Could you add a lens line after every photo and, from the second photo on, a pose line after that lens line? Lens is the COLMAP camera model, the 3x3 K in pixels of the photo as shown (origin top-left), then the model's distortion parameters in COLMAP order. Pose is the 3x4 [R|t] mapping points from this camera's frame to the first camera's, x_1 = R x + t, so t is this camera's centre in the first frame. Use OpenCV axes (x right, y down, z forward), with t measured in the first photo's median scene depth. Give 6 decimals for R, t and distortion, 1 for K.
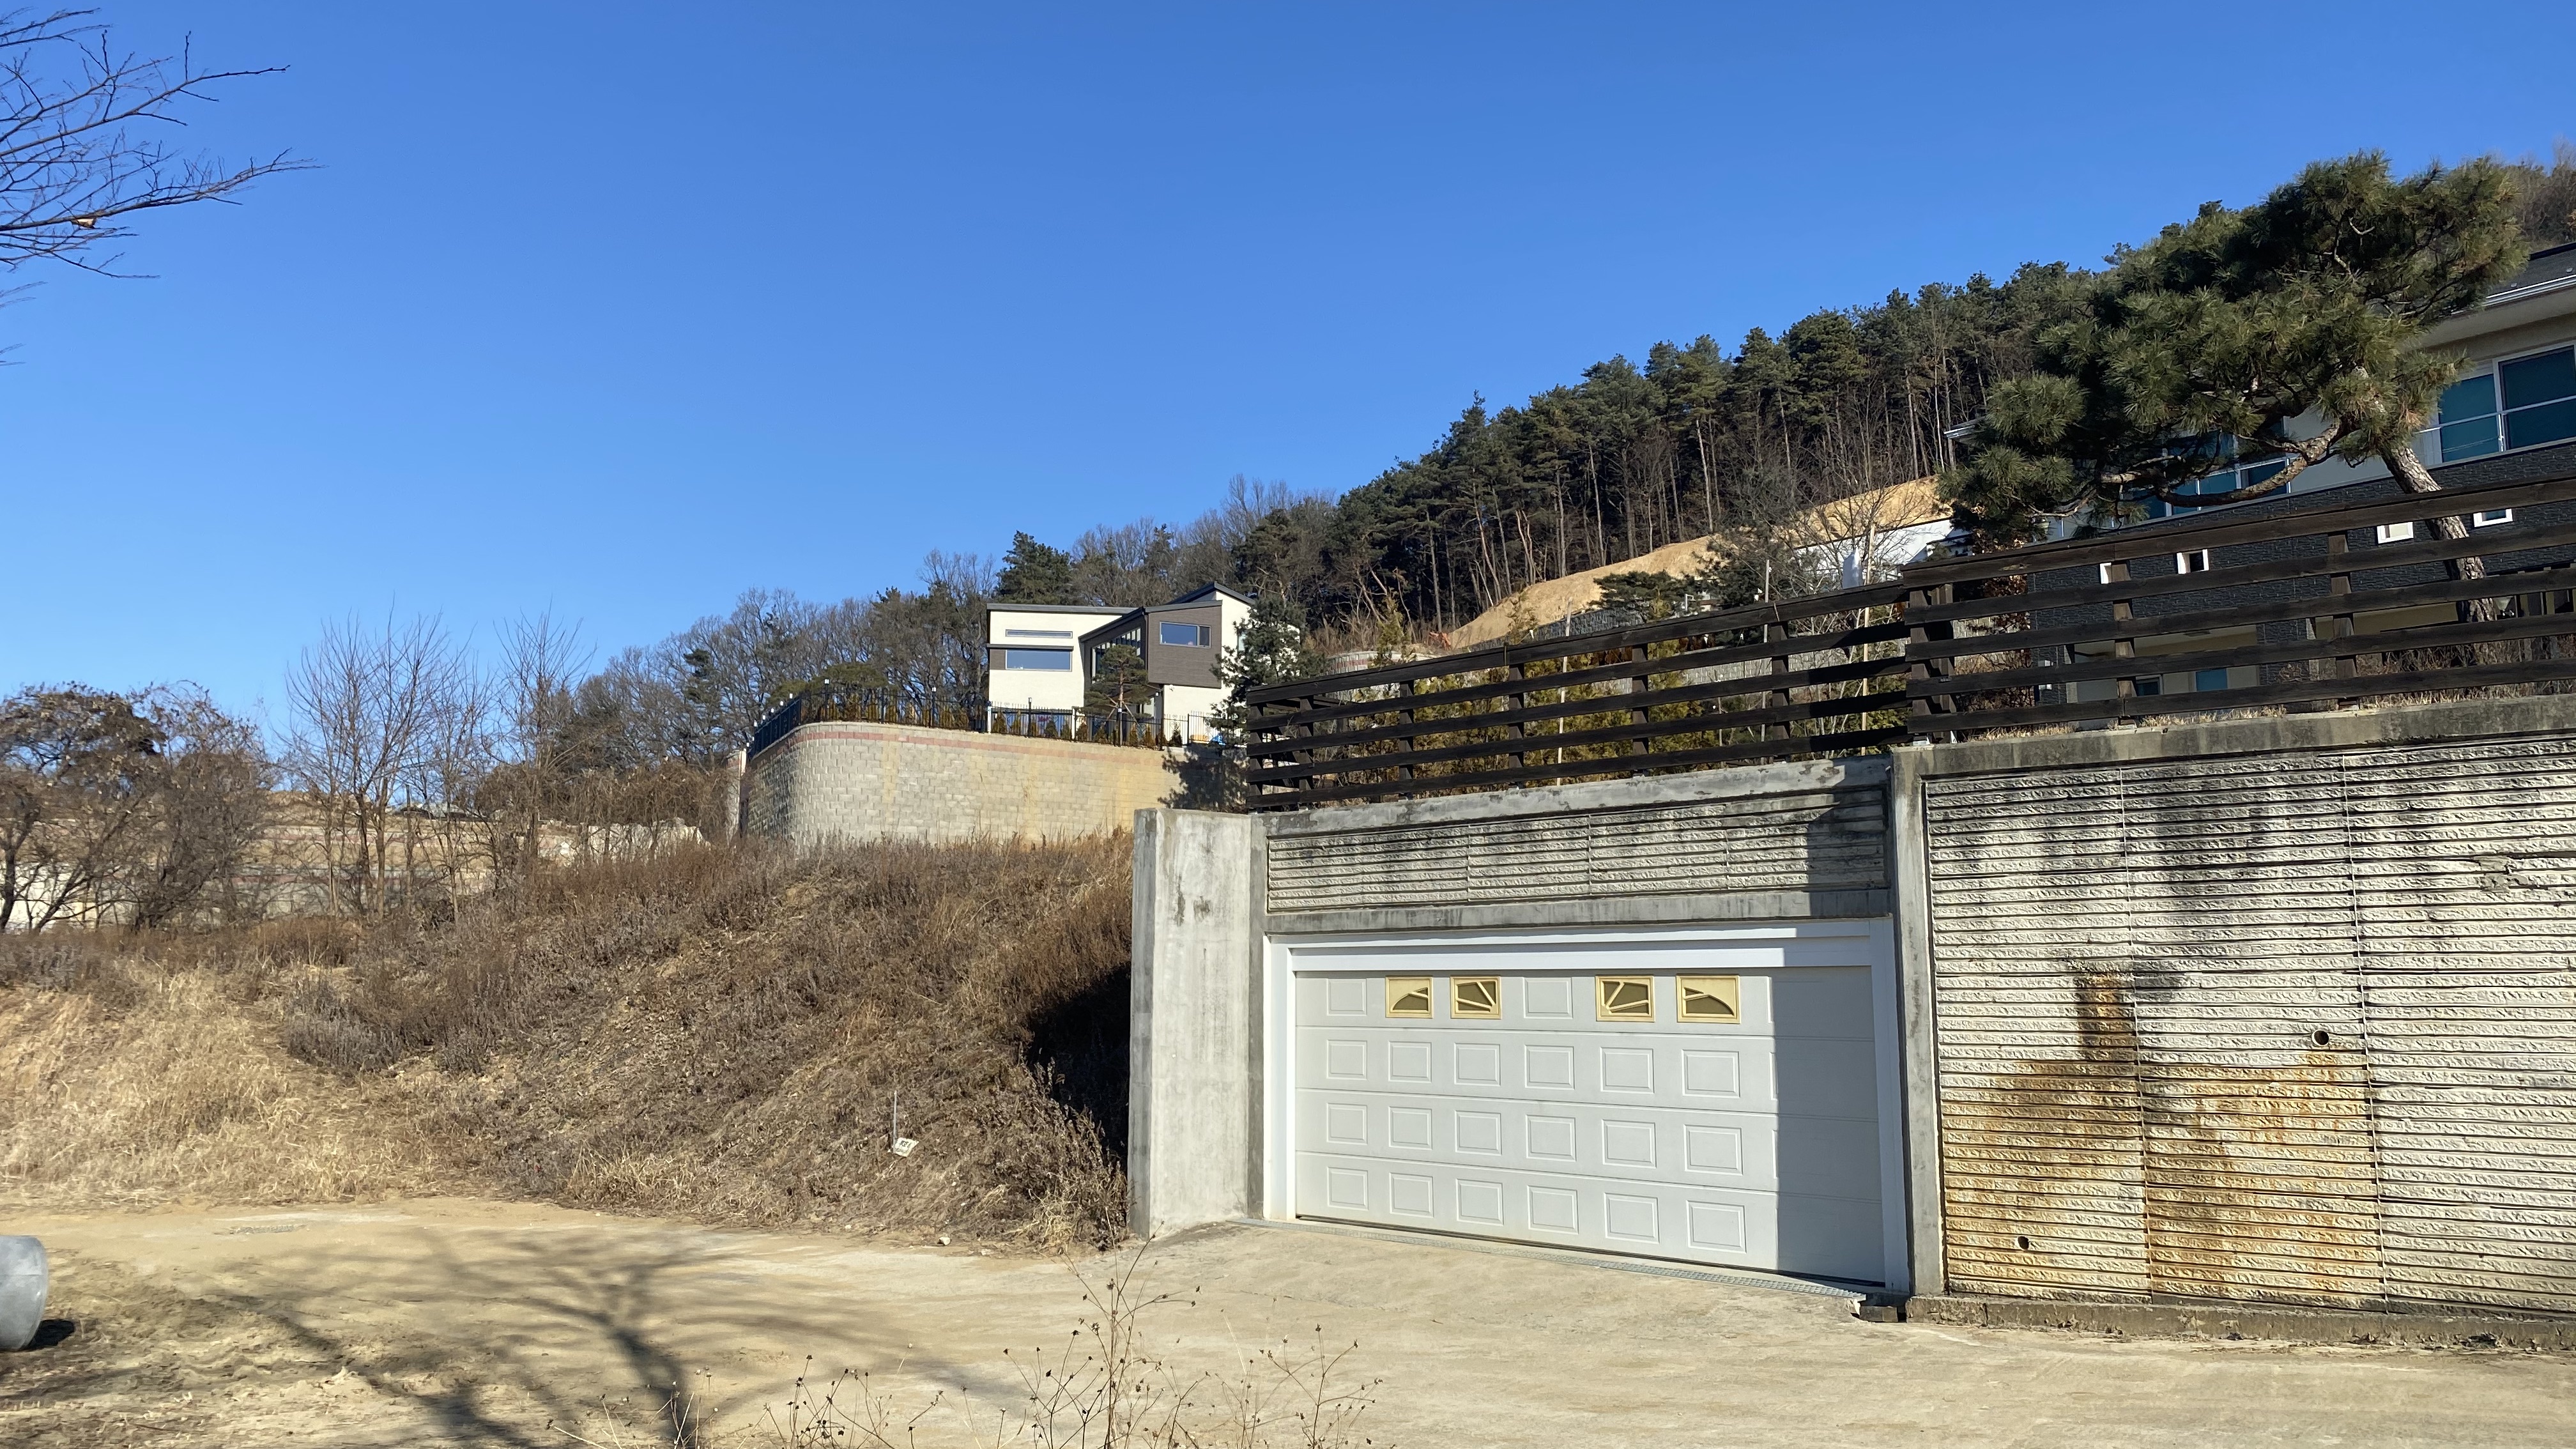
lens RADIAL K [[1946.2, 0, 1275.7], [0, 1946.2, 708.8], [0, 0, 1]] dist [0.029105, -0.010519]
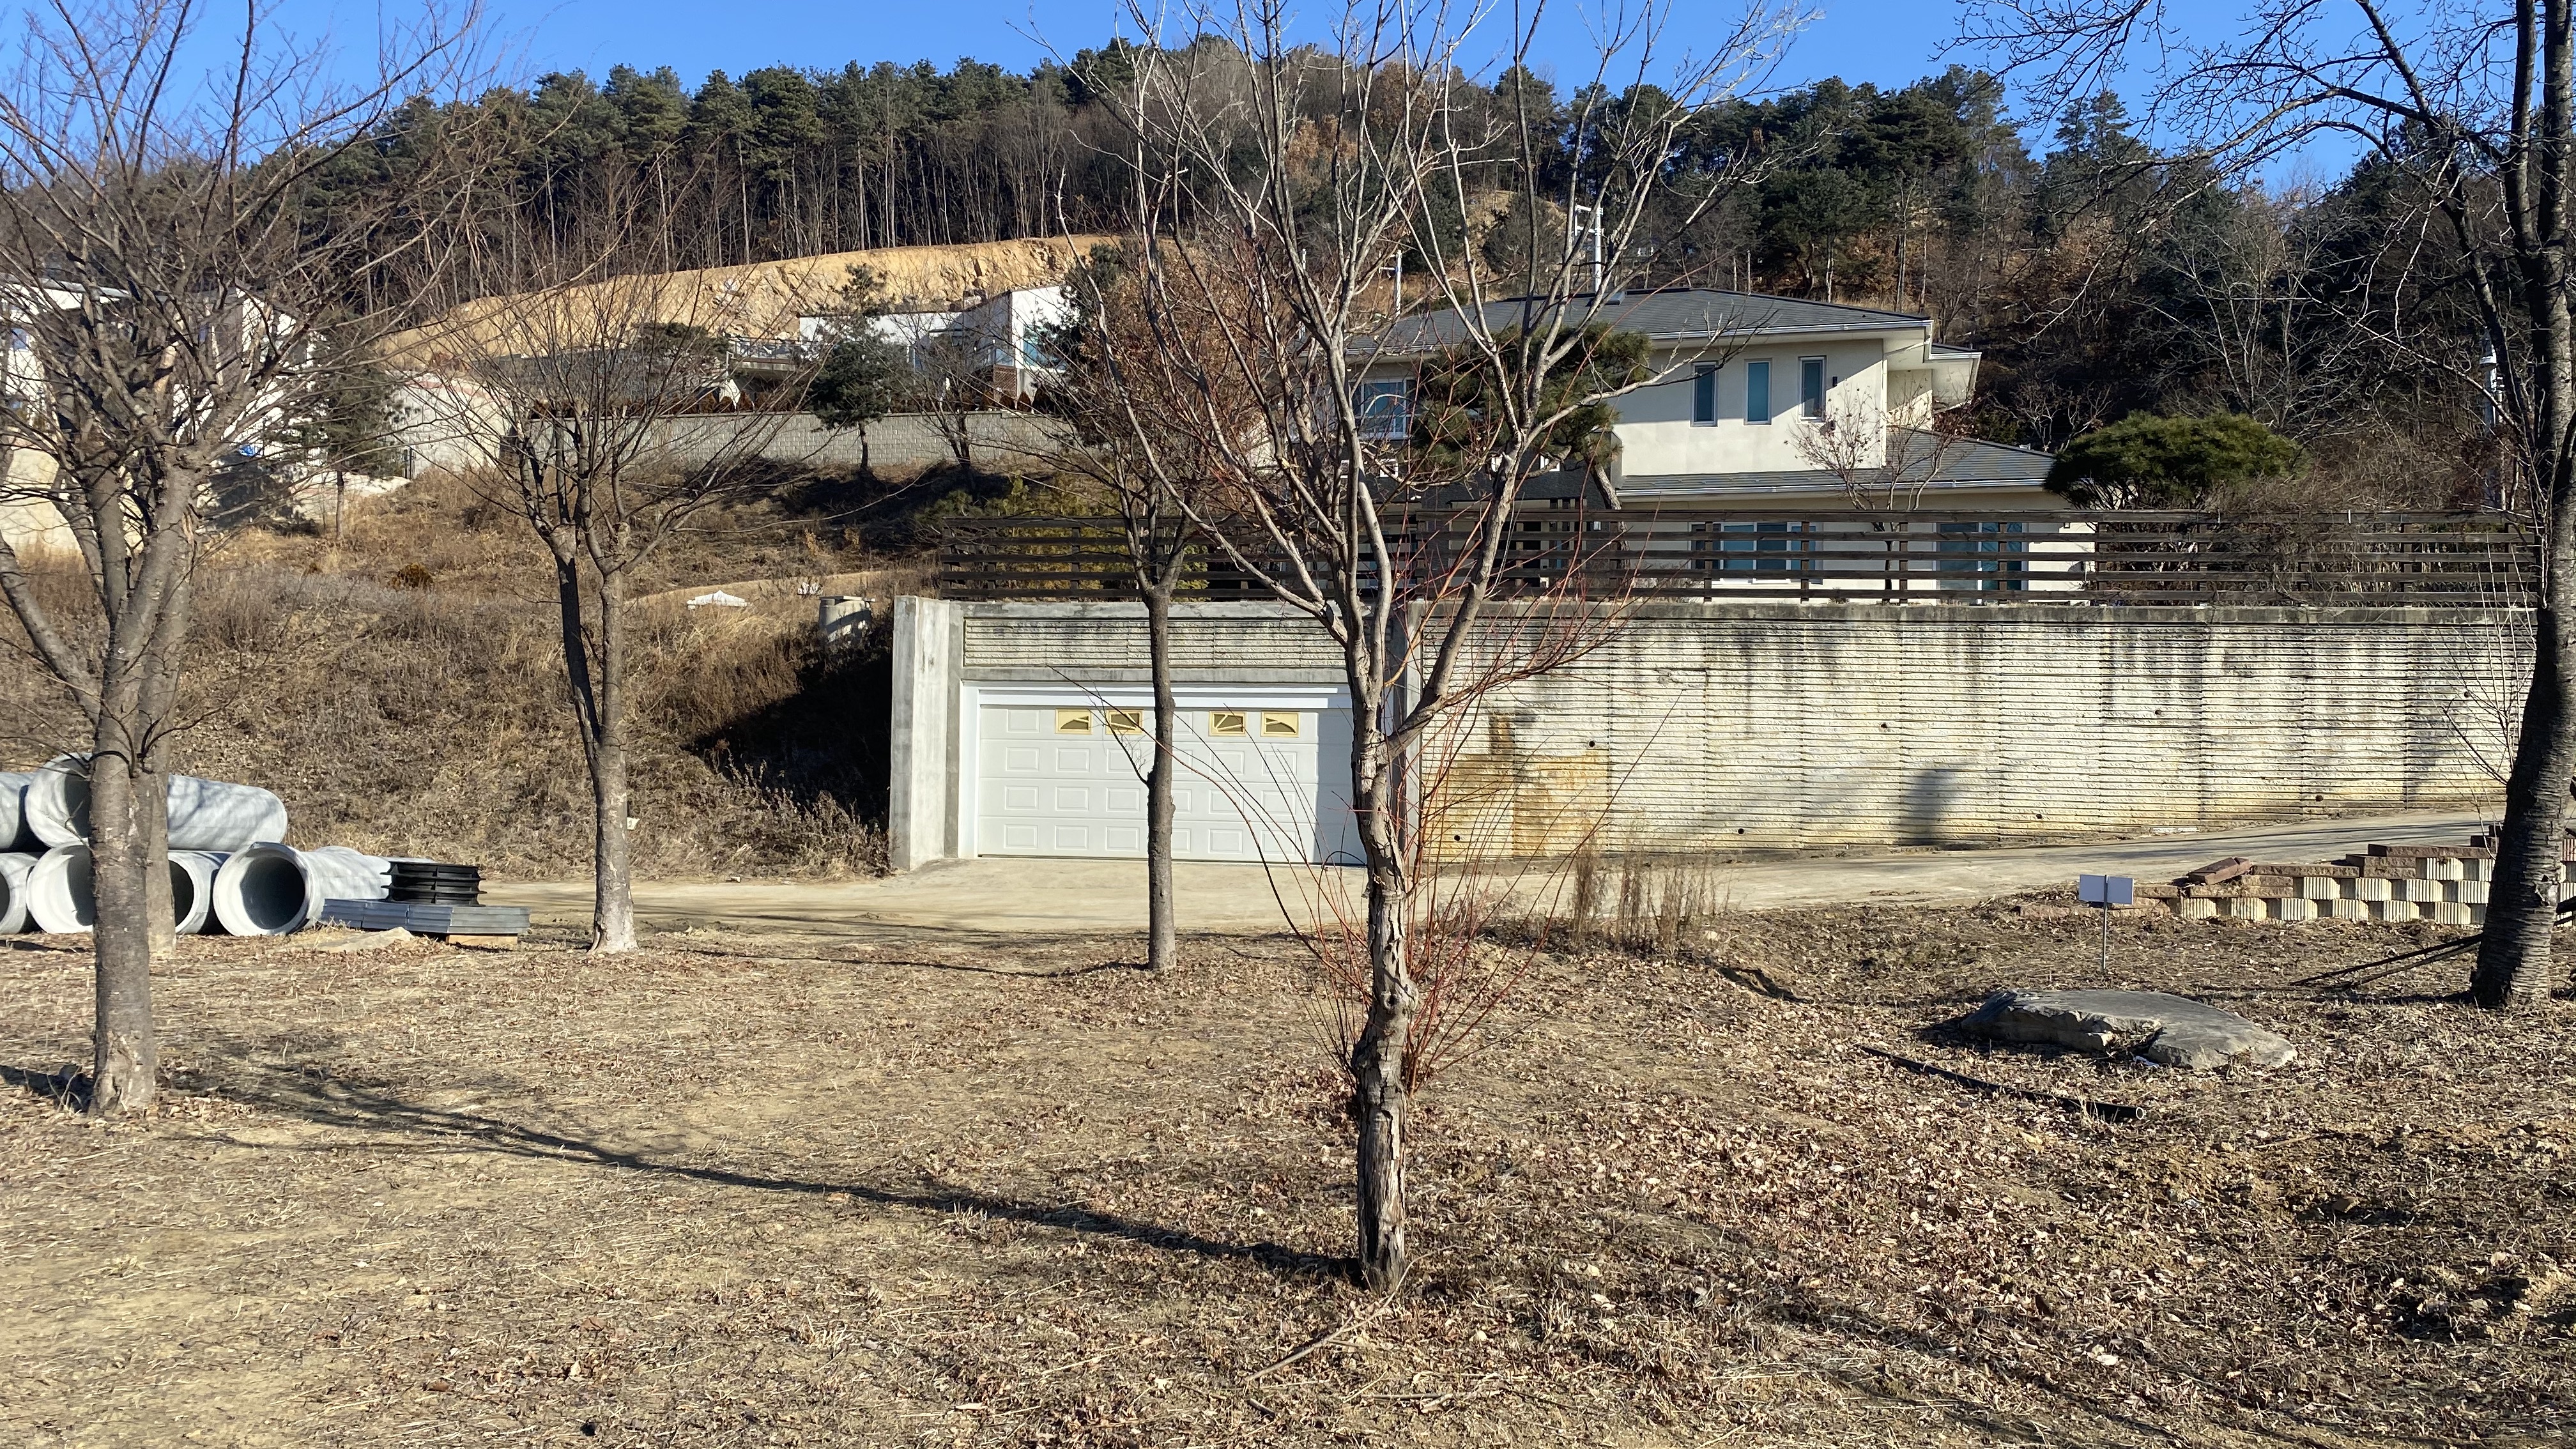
lens RADIAL K [[1946.2, 0, 1292.3], [0, 1946.2, 724.9], [0, 0, 1]] dist [0.029105, -0.010519]
pose [[0.825750, 0.012114, 0.563906, -0.678746], [-0.095116, 0.988442, 0.118049, -0.058779], [-0.555958, -0.151116, 0.817358, -0.434006]]
